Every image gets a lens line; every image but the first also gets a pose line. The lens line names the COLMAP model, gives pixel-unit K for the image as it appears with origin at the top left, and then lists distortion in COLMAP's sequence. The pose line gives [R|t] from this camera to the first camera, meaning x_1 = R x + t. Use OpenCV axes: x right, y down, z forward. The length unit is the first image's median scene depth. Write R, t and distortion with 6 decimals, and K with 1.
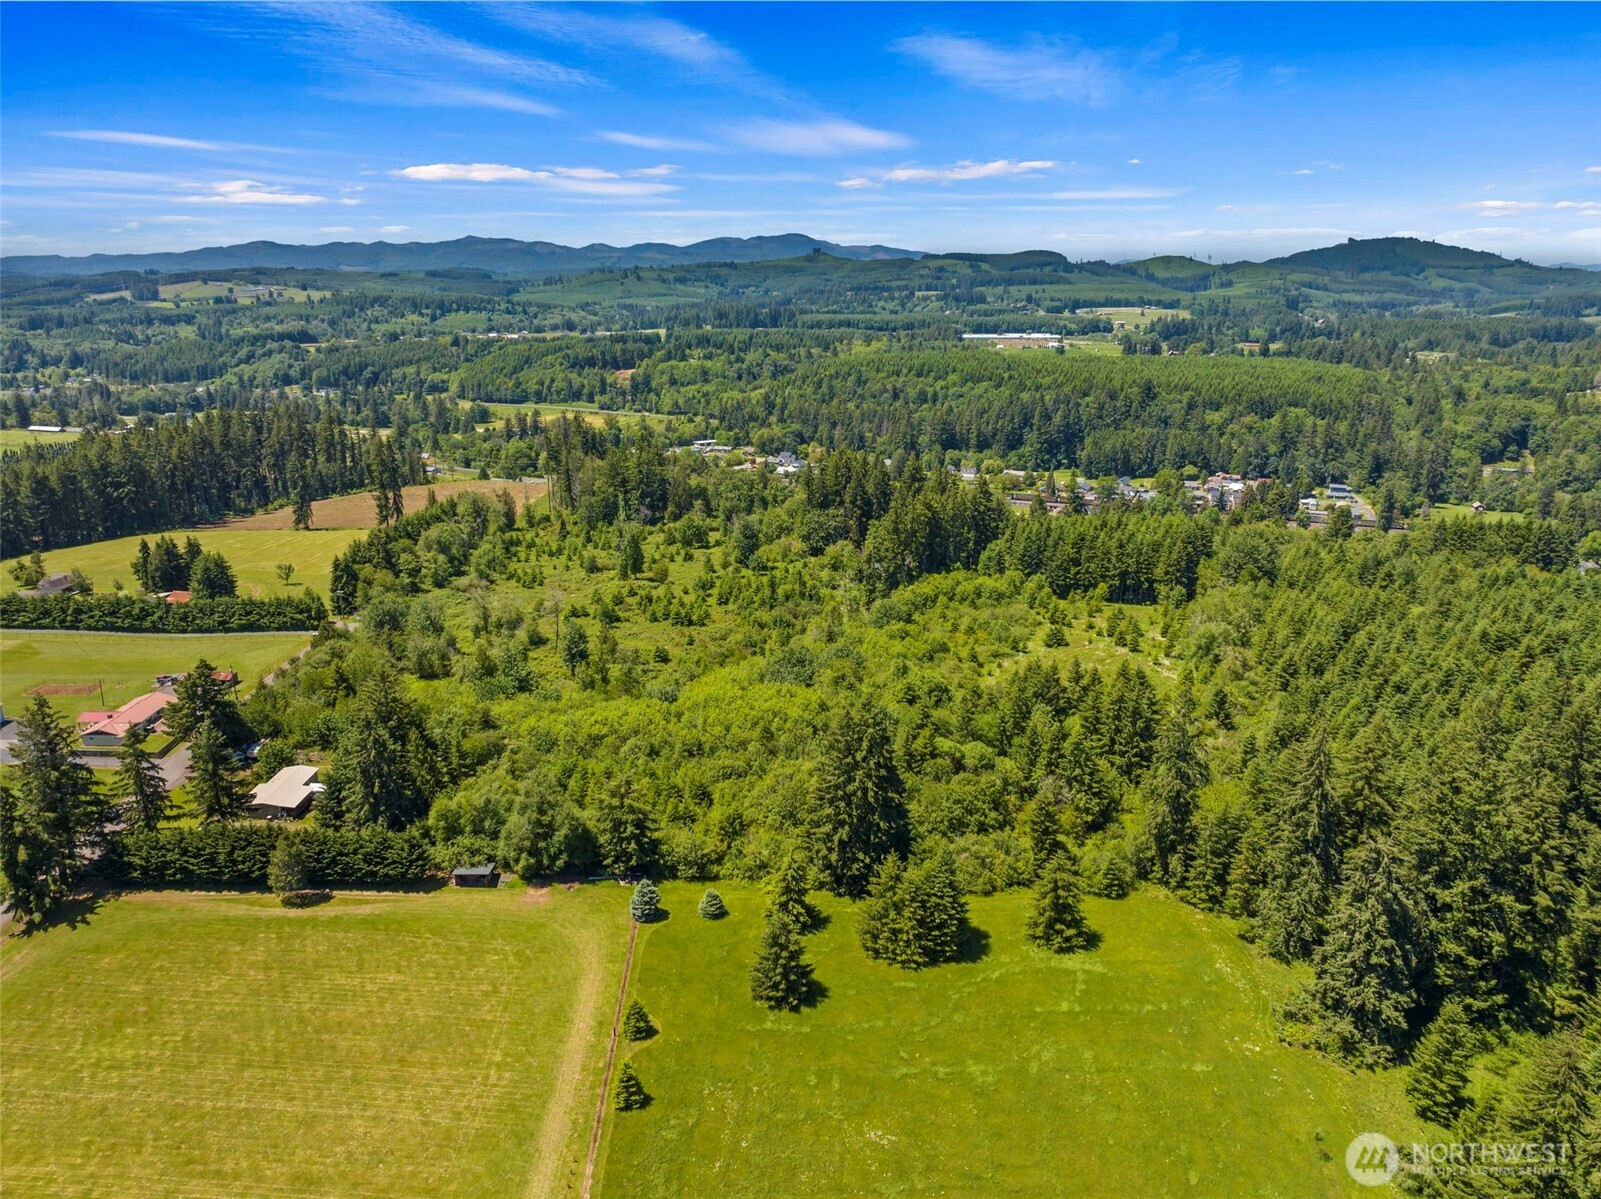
lens RADIAL K [[1114.9, 0, 818.3], [0, 1114.9, 595.8], [0, 0, 1]] dist [-0.036247, 0.021648]
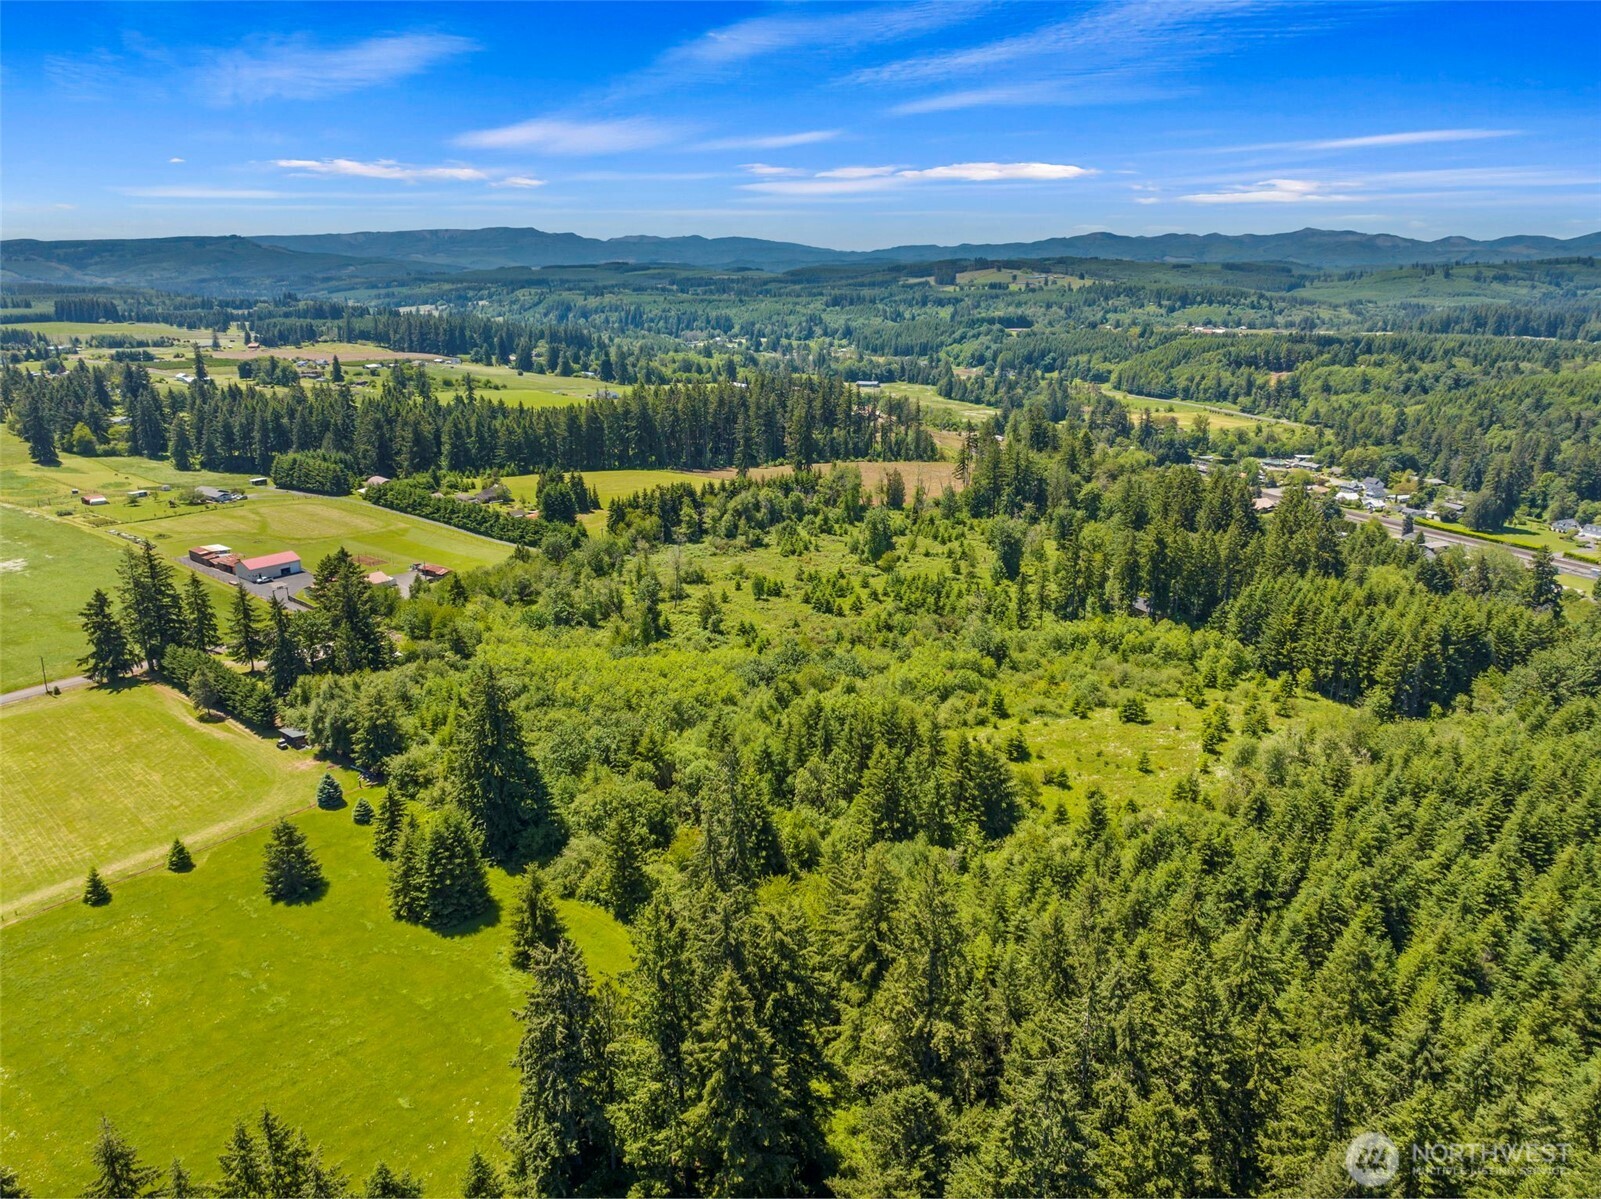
lens RADIAL K [[1114.9, 0, 818.3], [0, 1114.9, 595.8], [0, 0, 1]] dist [-0.036247, 0.021648]
pose [[0.772534, 0.185901, -0.607151, 0.125937], [-0.181791, 0.980911, 0.069032, -0.014623], [0.608394, 0.057045, 0.791582, 0.048774]]
